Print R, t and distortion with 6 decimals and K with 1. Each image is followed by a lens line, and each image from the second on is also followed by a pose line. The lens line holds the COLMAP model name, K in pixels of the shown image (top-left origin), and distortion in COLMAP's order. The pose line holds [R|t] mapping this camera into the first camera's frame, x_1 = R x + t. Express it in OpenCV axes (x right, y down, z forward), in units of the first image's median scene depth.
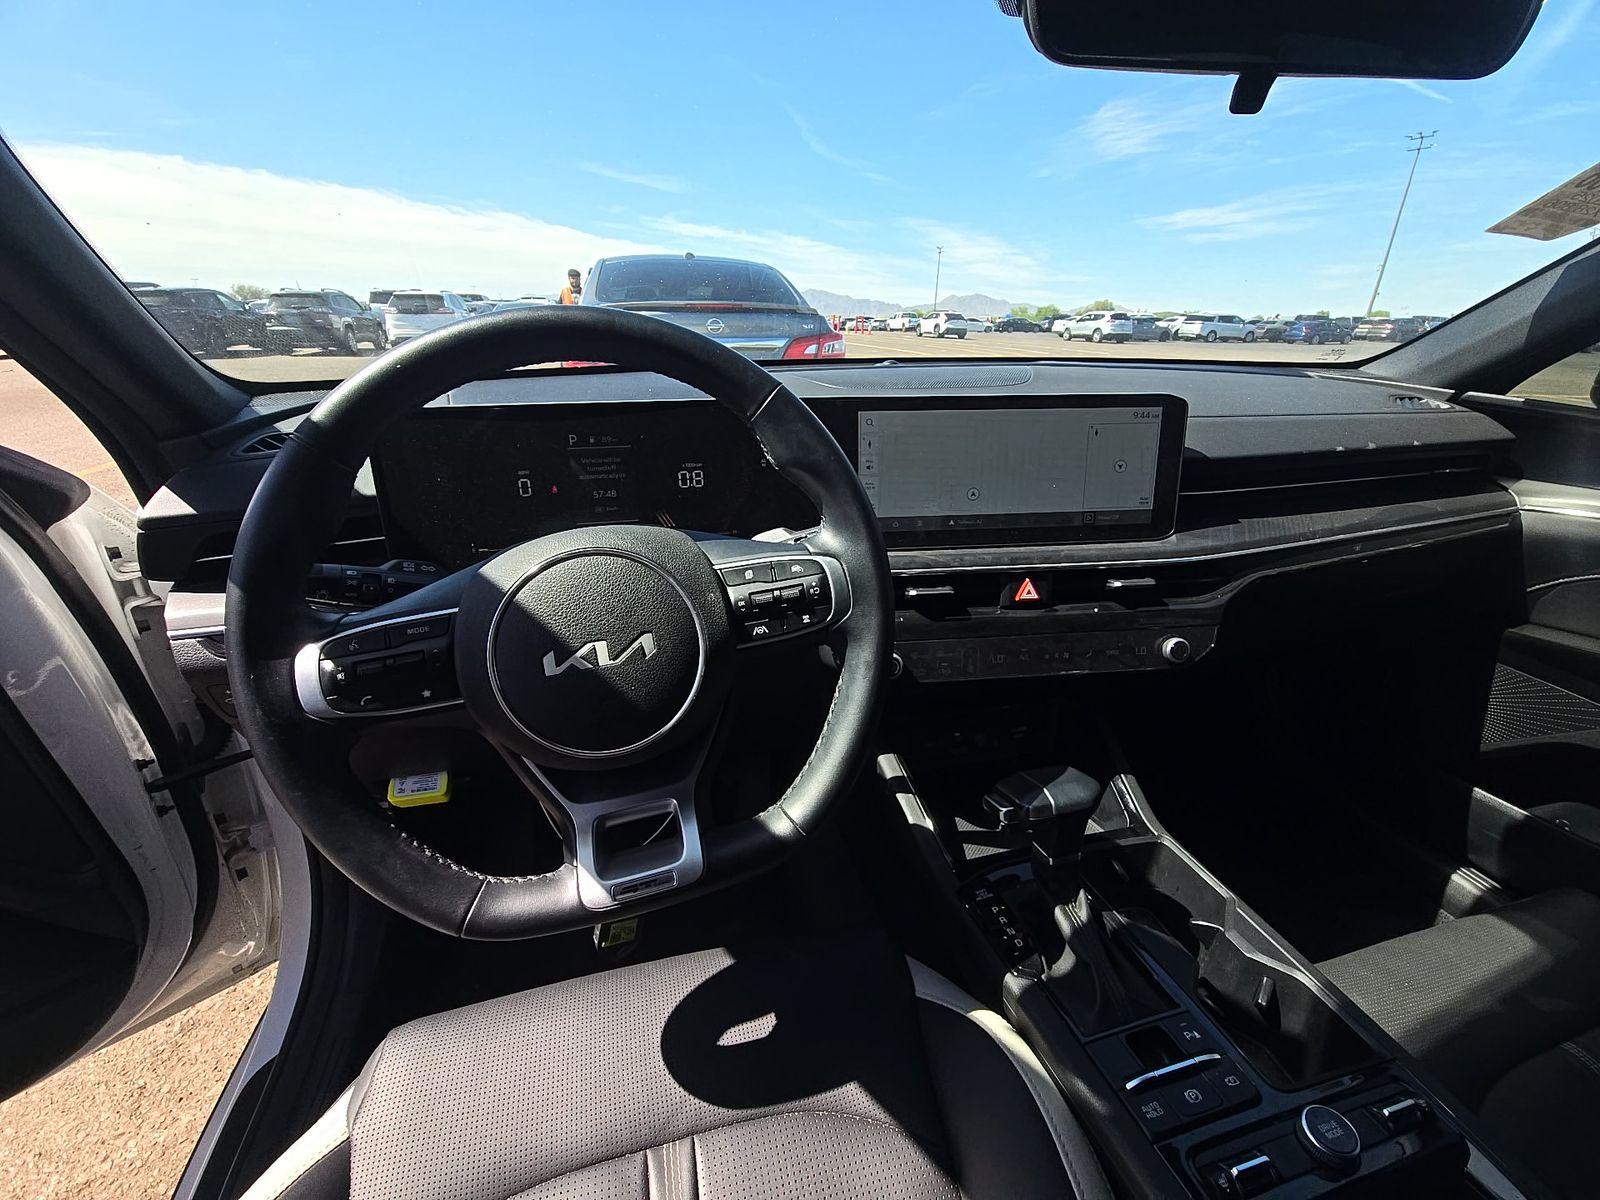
lens RADIAL K [[652.6, 0, 810.2], [0, 652.6, 606.8], [0, 0, 1]] dist [0.006299, -0.004988]
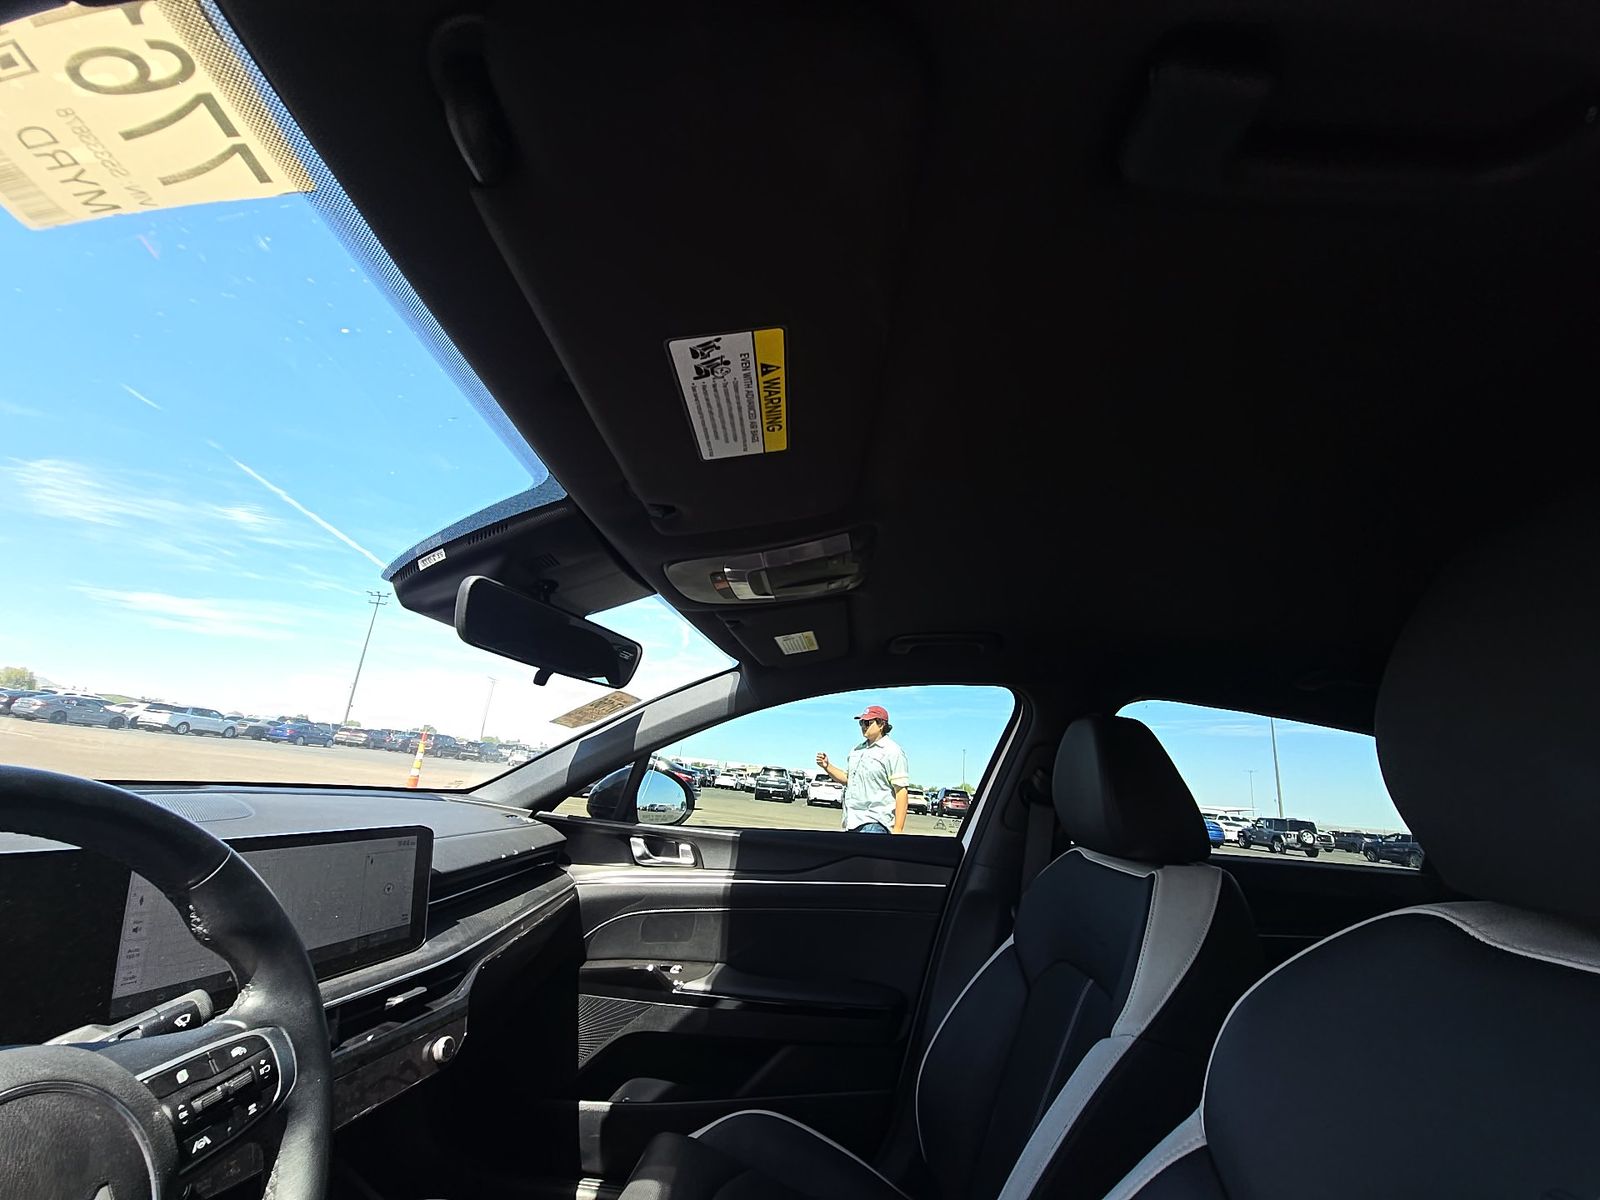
lens RADIAL K [[652.6, 0, 807.8], [0, 652.6, 607.0], [0, 0, 1]] dist [0.006299, -0.004988]
pose [[0.286970, 0.265113, 0.920523, -0.544828], [0.291984, 0.891007, -0.347637, -0.042787], [-0.912356, 0.368539, 0.178284, -0.077353]]
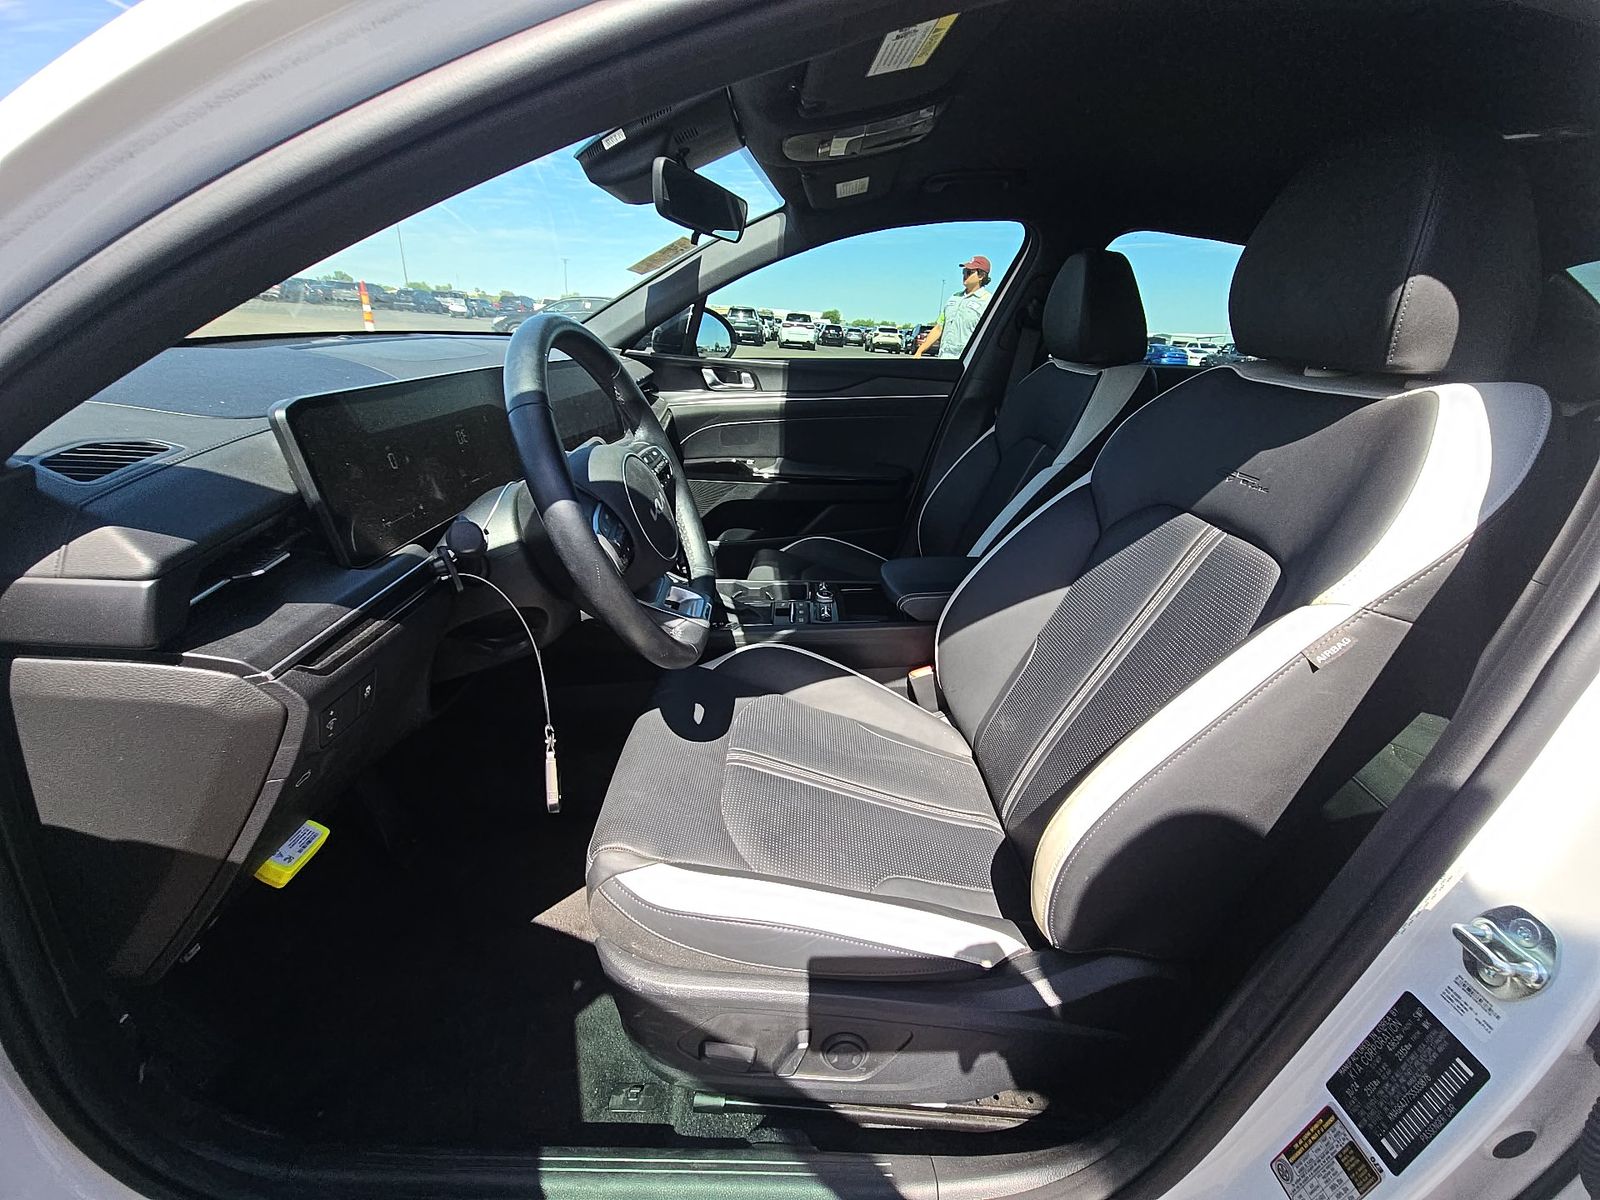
lens RADIAL K [[652.6, 0, 812.9], [0, 652.6, 608.3], [0, 0, 1]] dist [0.006299, -0.004988]
pose [[0.238050, -0.381357, 0.893252, -1.237887], [0.328439, 0.897117, 0.295479, -0.043980], [-0.914035, 0.223040, 0.338811, 0.009750]]
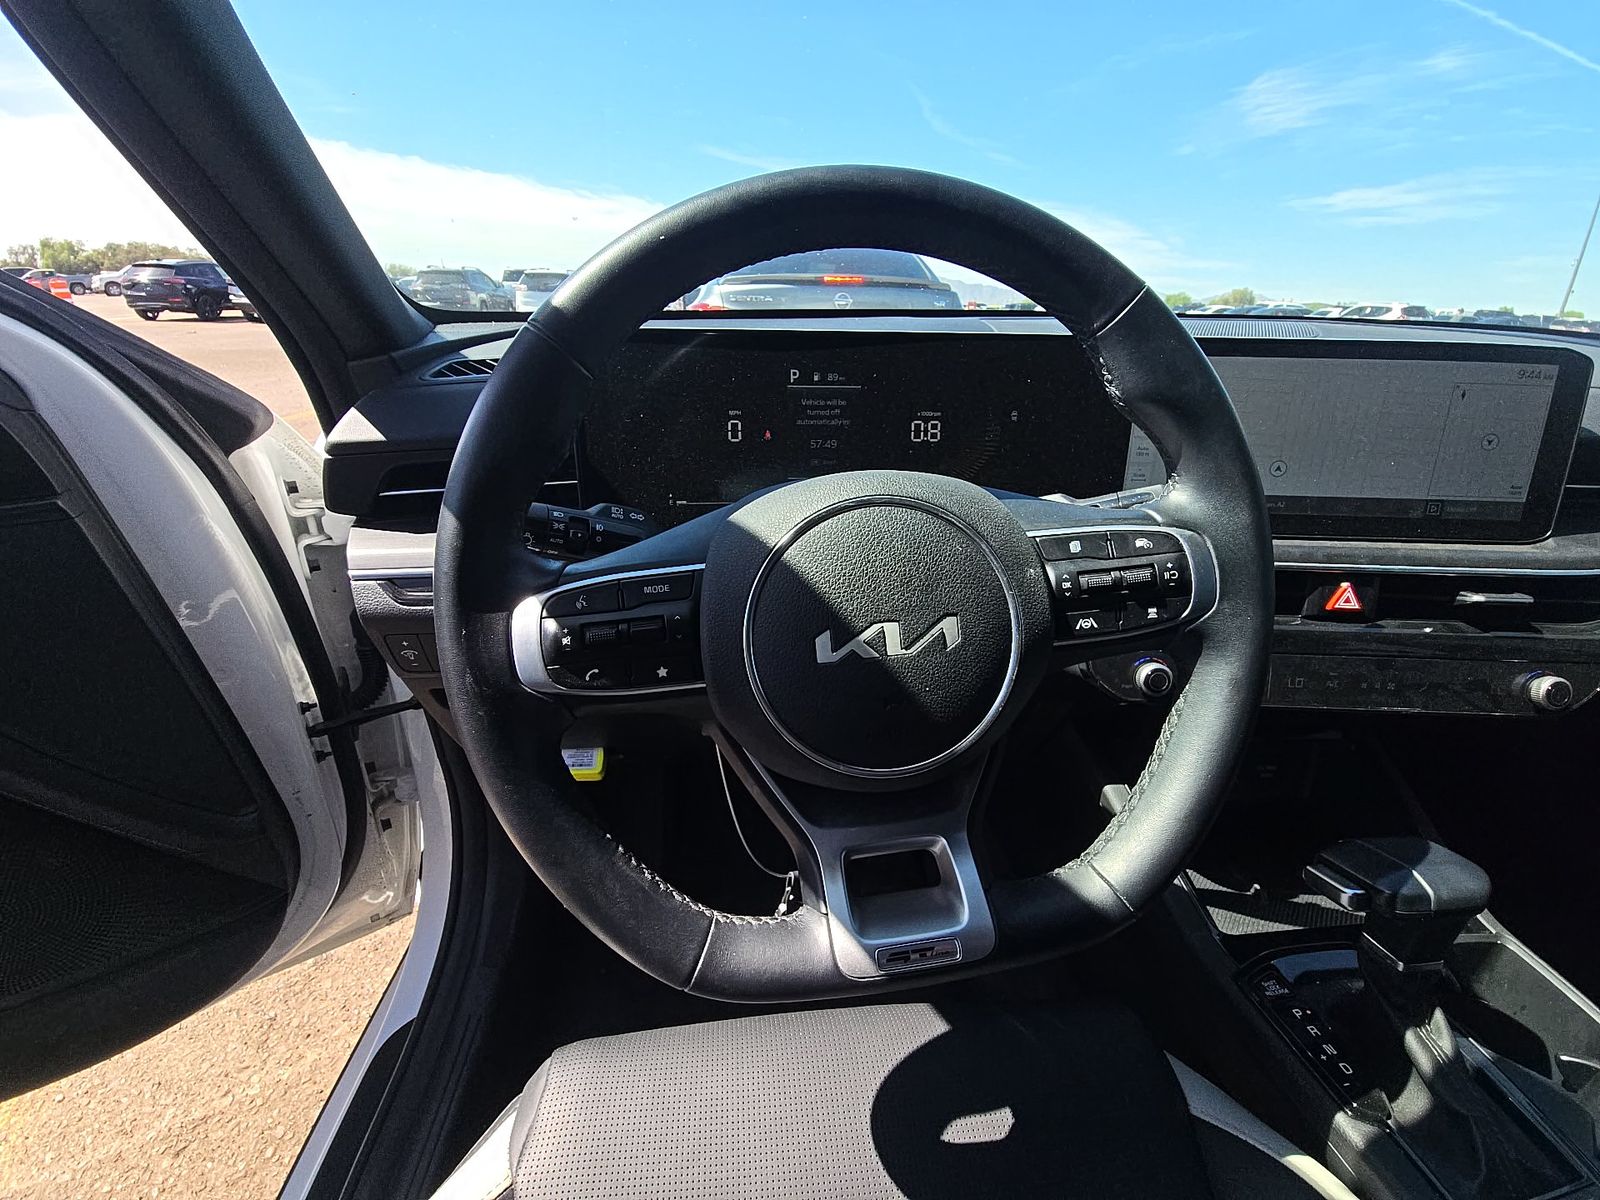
lens RADIAL K [[652.6, 0, 805.8], [0, 652.6, 607.0], [0, 0, 1]] dist [0.006299, -0.004988]
pose [[0.988312, 0.077937, -0.131018, -0.199047], [-0.075423, 0.996862, 0.024048, 0.015516], [0.132481, -0.013885, 0.991088, 0.159707]]
